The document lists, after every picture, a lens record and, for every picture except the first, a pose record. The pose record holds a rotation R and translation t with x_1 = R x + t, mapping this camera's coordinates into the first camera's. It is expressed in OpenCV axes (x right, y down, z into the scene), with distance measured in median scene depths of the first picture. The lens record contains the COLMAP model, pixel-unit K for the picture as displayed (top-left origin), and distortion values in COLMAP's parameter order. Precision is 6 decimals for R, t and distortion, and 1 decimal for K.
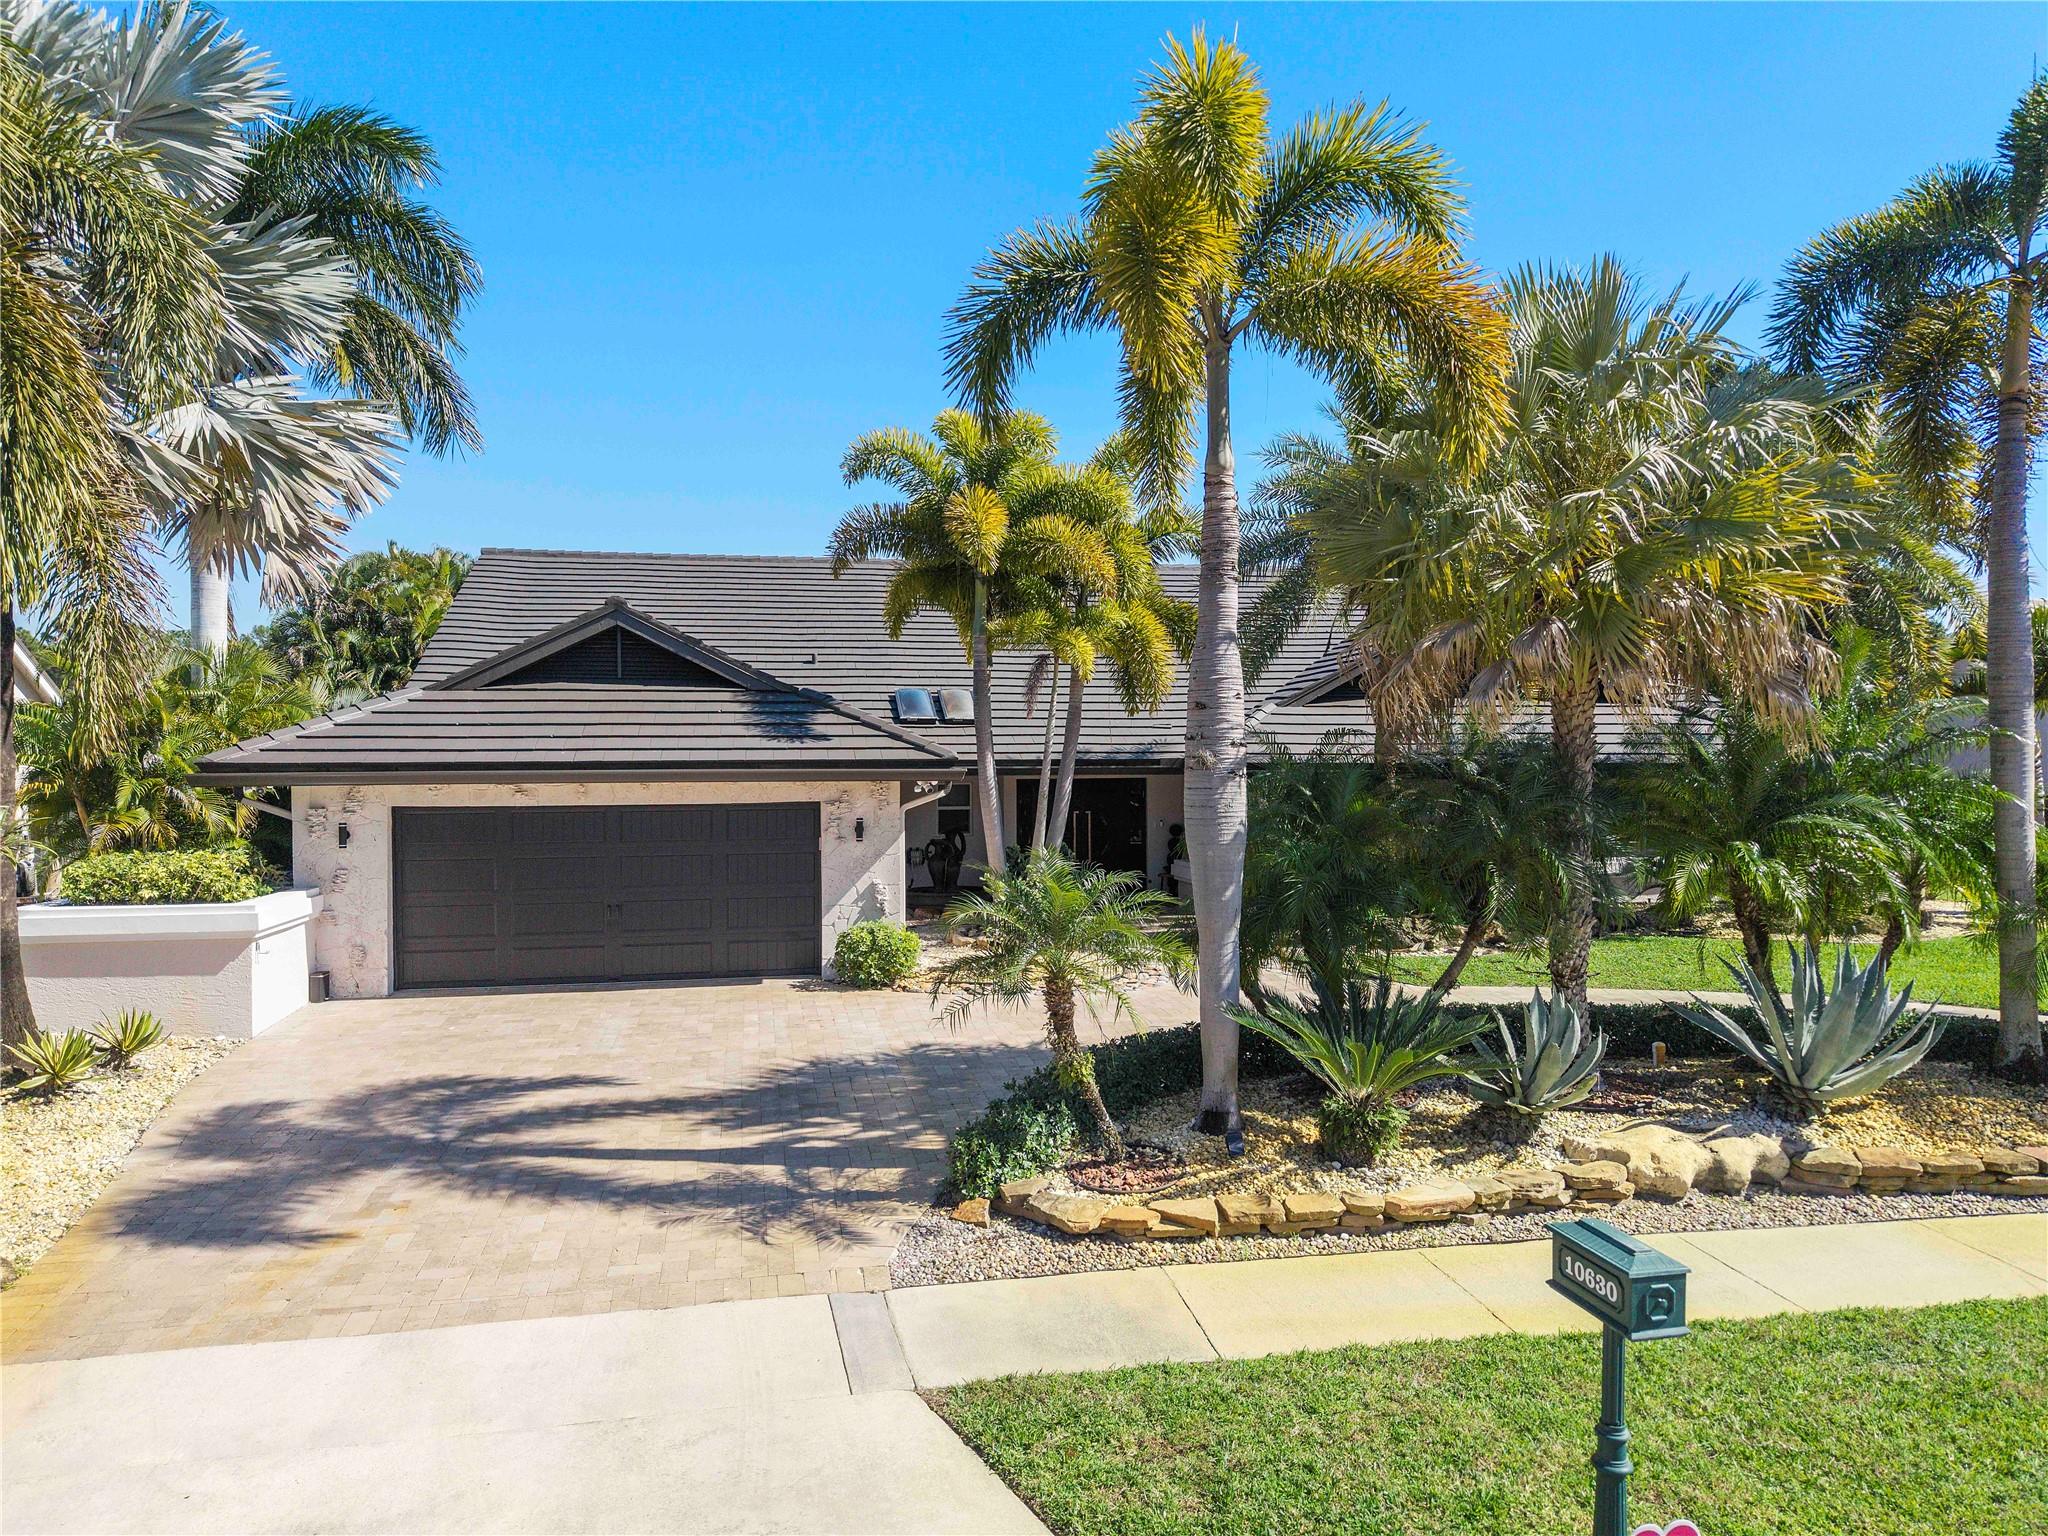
lens RADIAL K [[1406.5, 0, 1024.0], [0, 1406.5, 768.0], [0, 0, 1]] dist [0.007467, -0.001568]
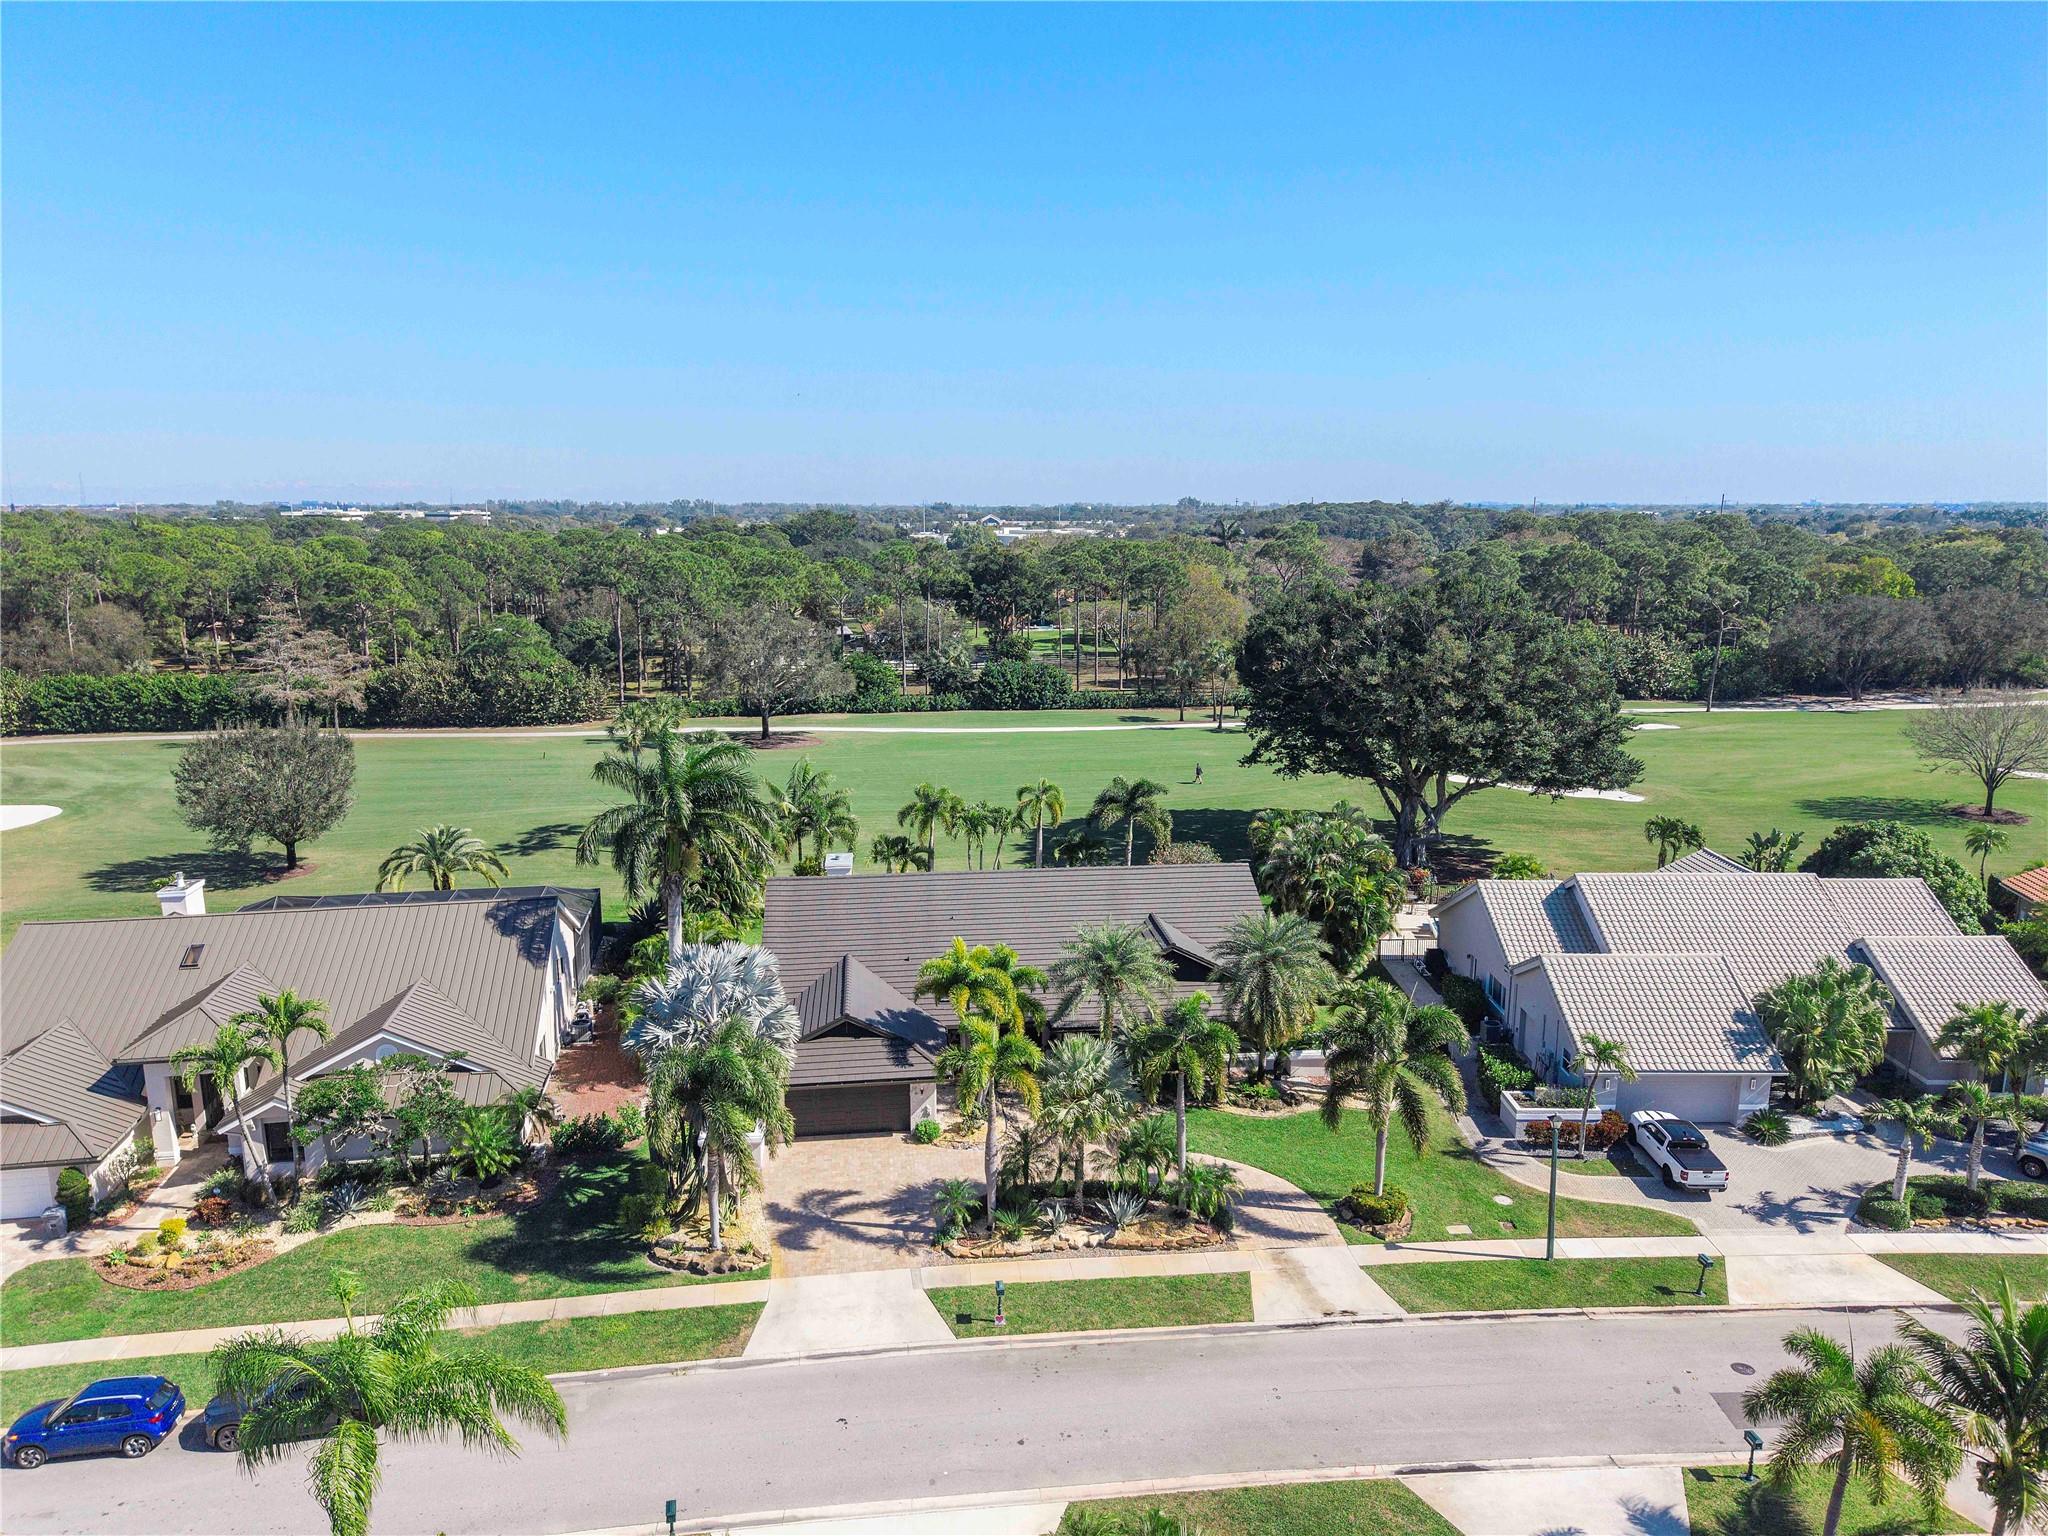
lens RADIAL K [[1406.5, 0, 1024.0], [0, 1406.5, 768.0], [0, 0, 1]] dist [0.007467, -0.001568]
pose [[0.997570, 0.016742, -0.067630, 0.467791], [-0.003891, 0.982570, 0.185851, -1.862684], [0.069563, -0.185136, 0.980248, -2.917124]]
